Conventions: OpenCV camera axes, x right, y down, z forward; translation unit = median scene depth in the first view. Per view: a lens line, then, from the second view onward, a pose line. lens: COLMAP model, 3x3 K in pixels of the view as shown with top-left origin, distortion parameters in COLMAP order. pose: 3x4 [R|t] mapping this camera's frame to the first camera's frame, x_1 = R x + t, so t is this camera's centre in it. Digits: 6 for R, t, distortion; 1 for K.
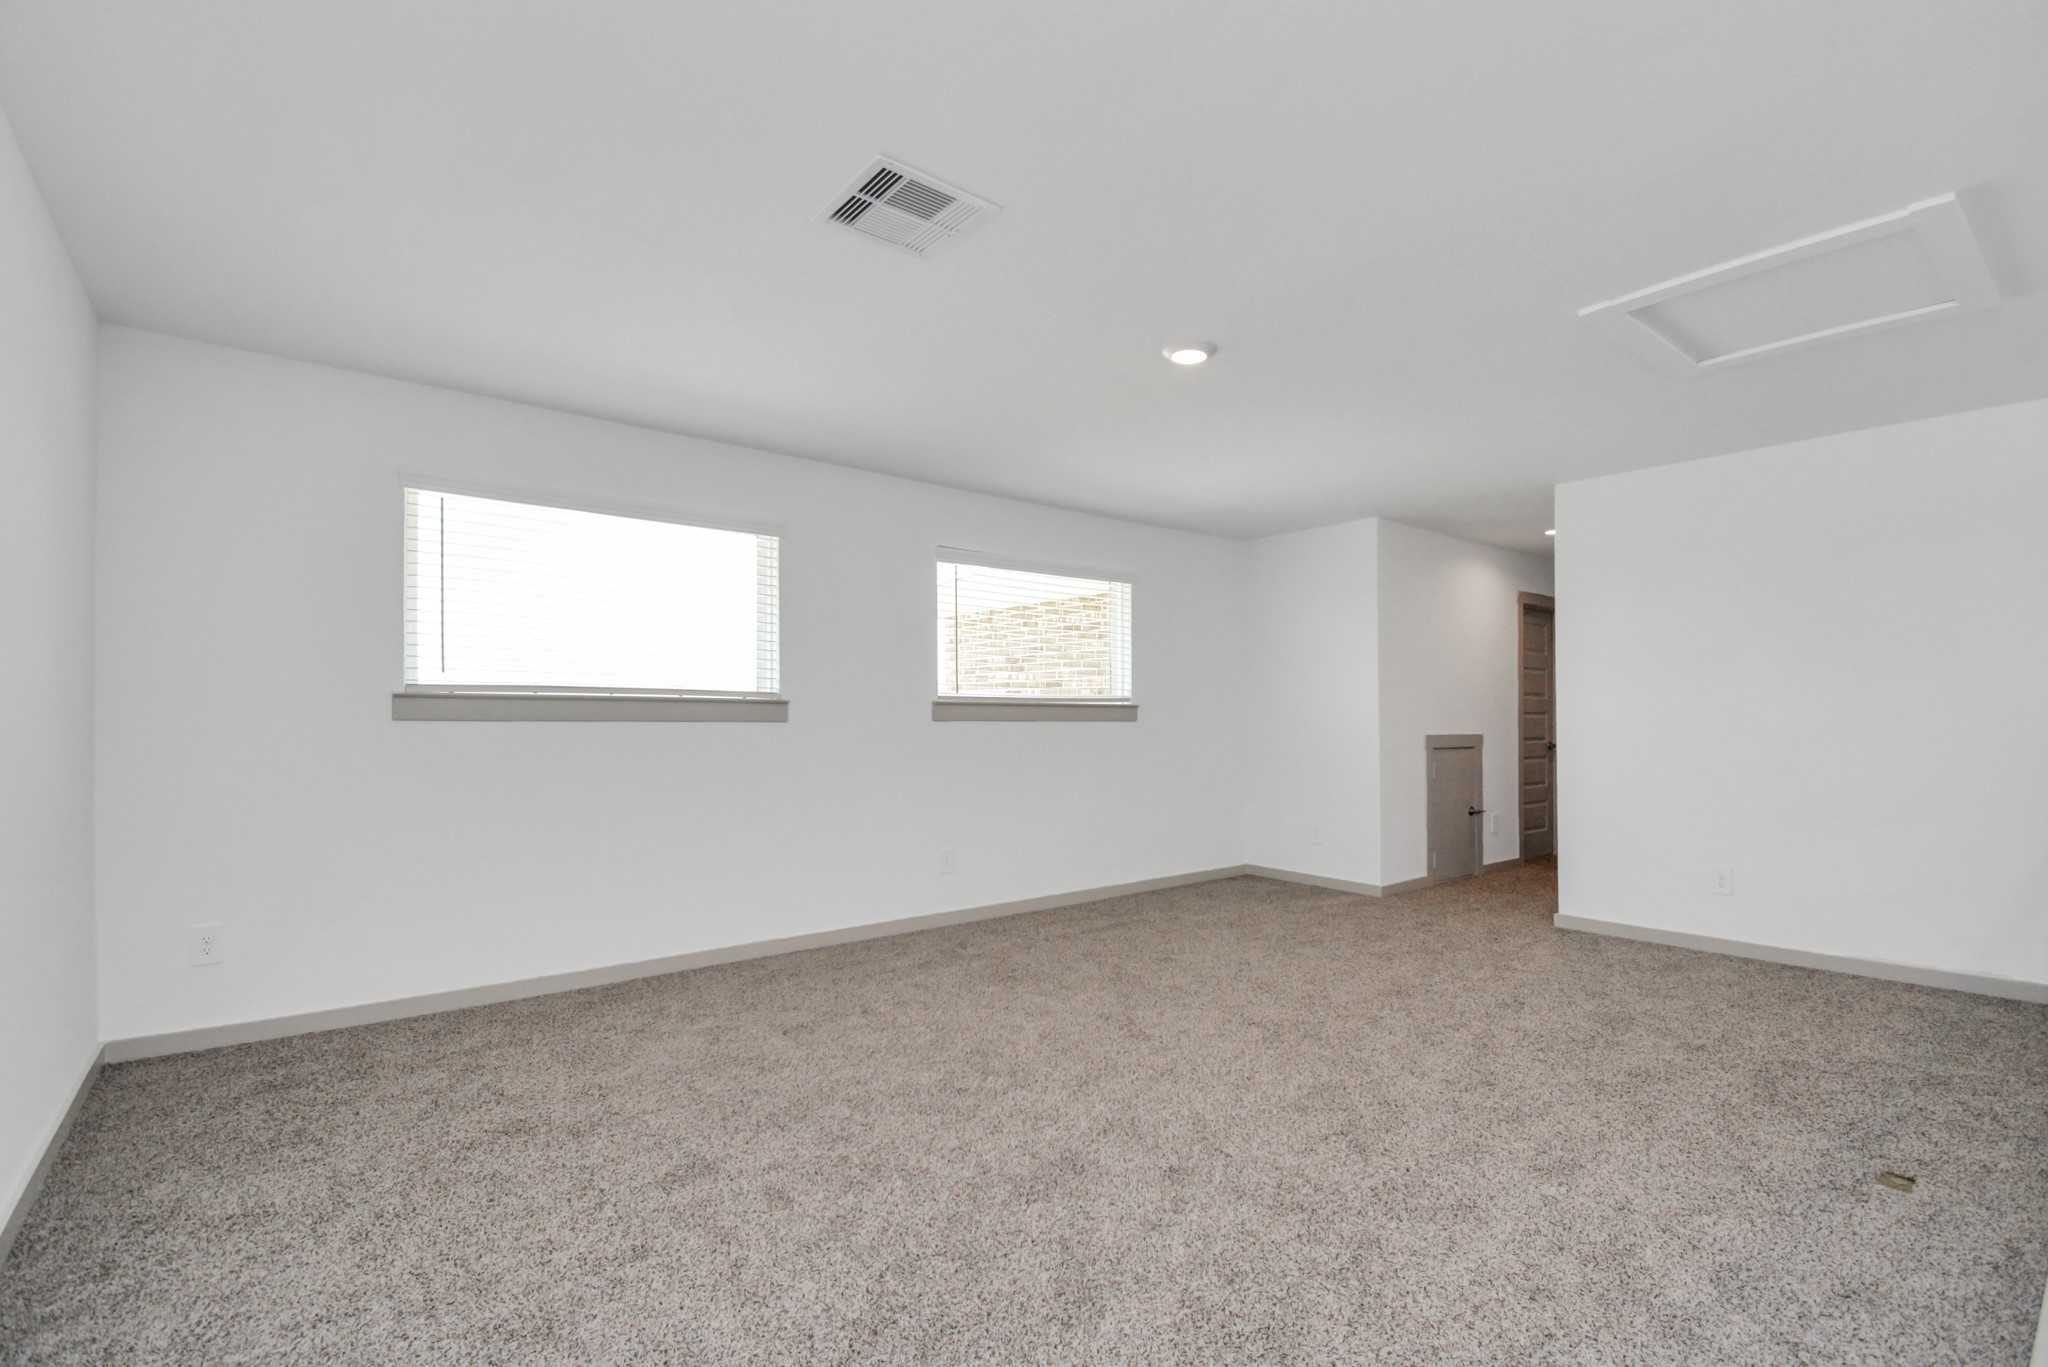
lens RADIAL K [[942.1, 0, 1026.0], [0, 942.1, 692.6], [0, 0, 1]] dist [-0.013276, 0.000015]
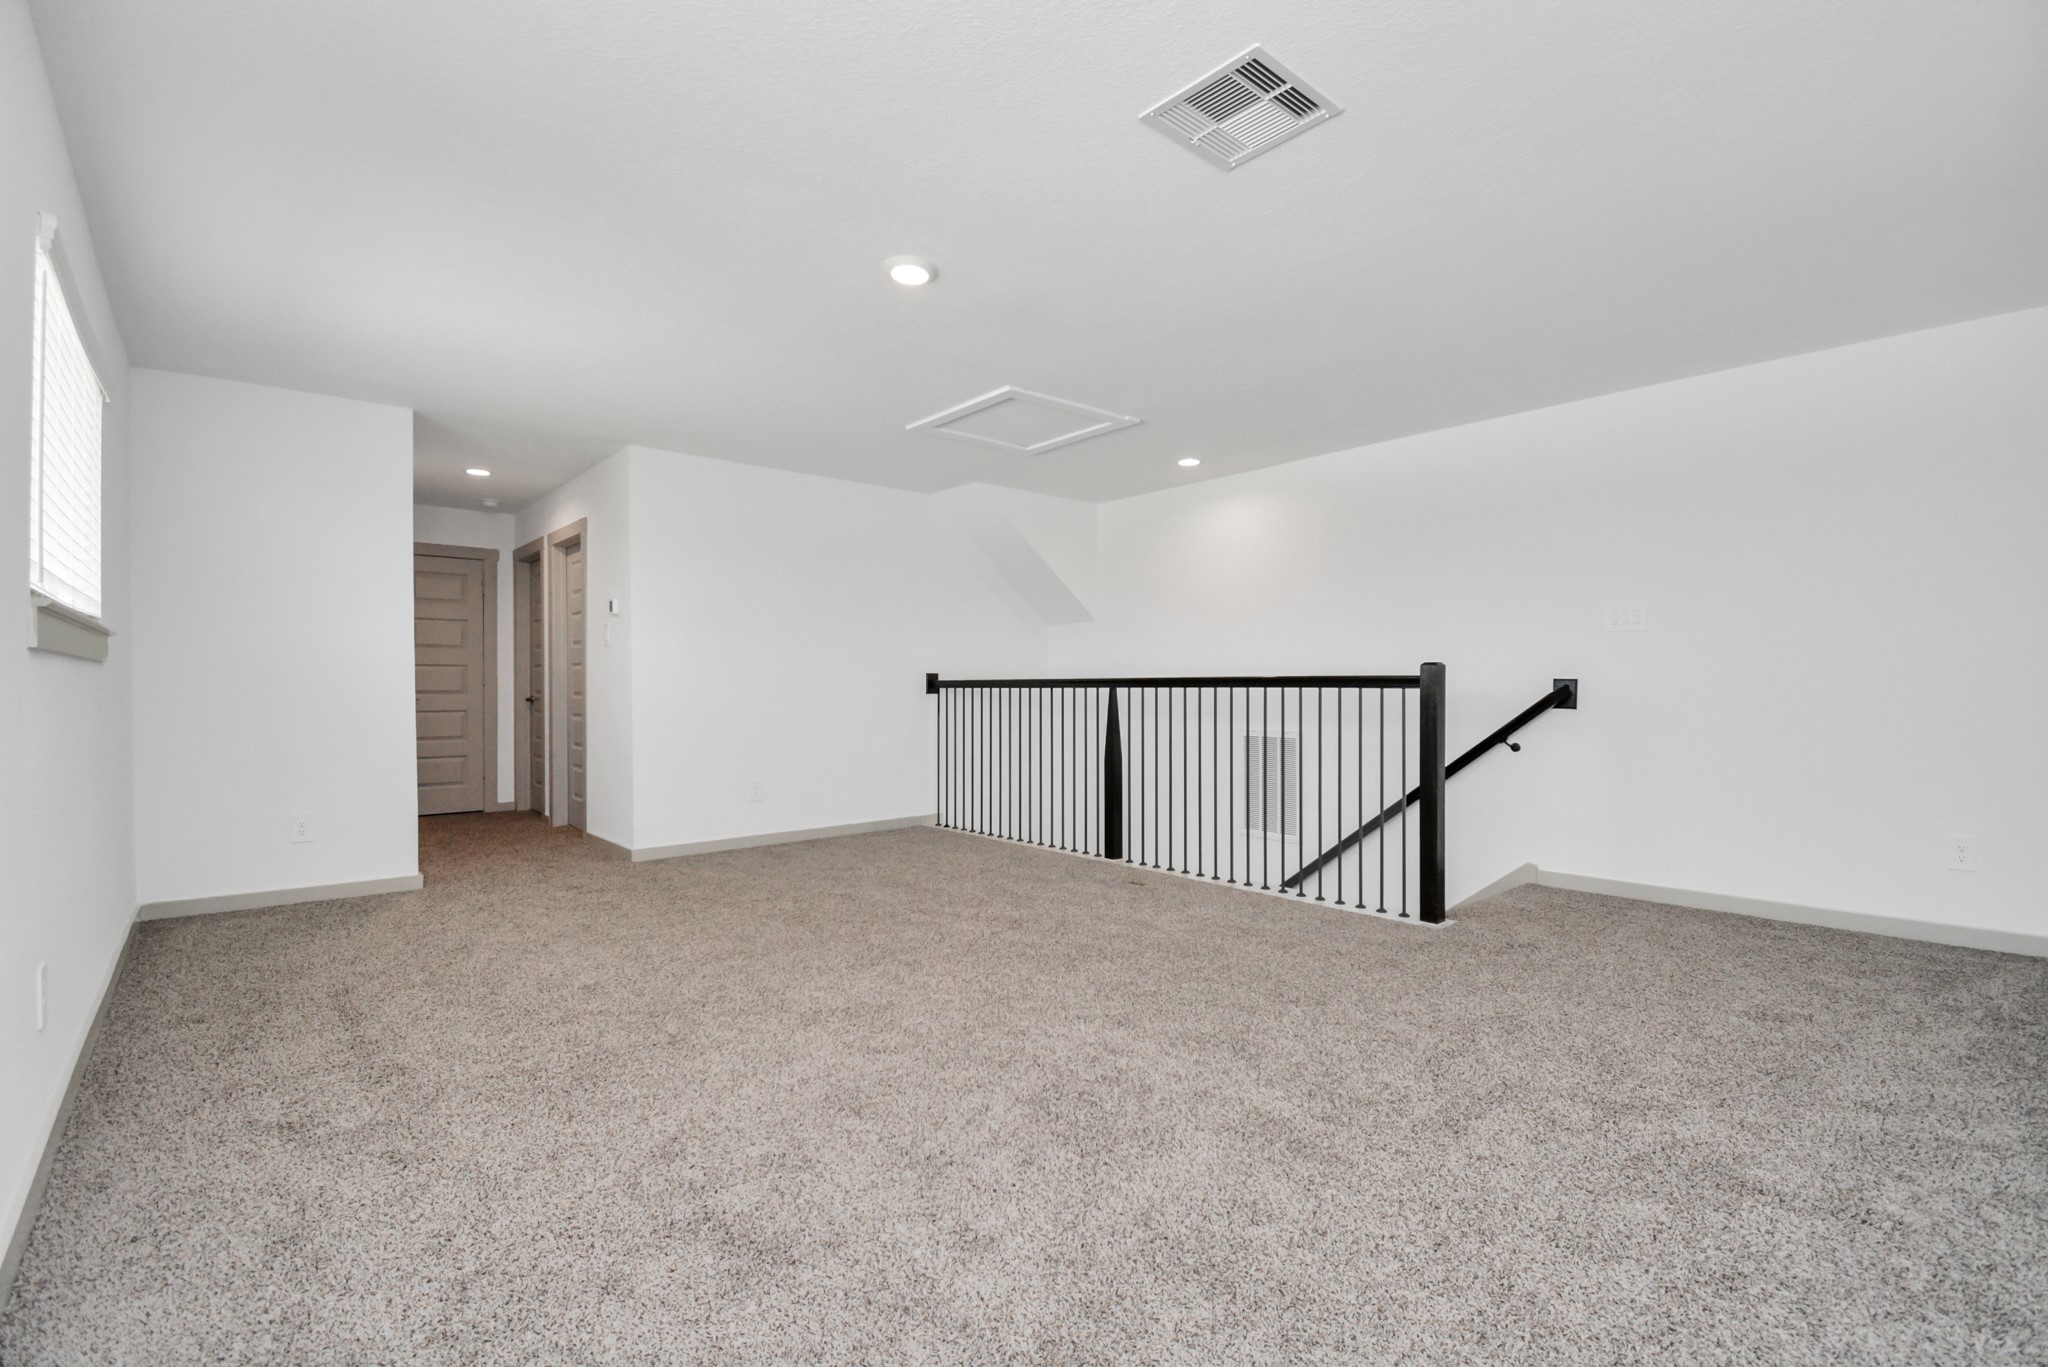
lens RADIAL K [[942.1, 0, 1026.0], [0, 942.1, 674.5], [0, 0, 1]] dist [-0.013276, 0.000015]
pose [[-0.045169, -0.003669, 0.998973, -0.551745], [-0.010990, 0.999935, 0.003175, 0.034835], [-0.998919, -0.010835, -0.045207, 0.656370]]
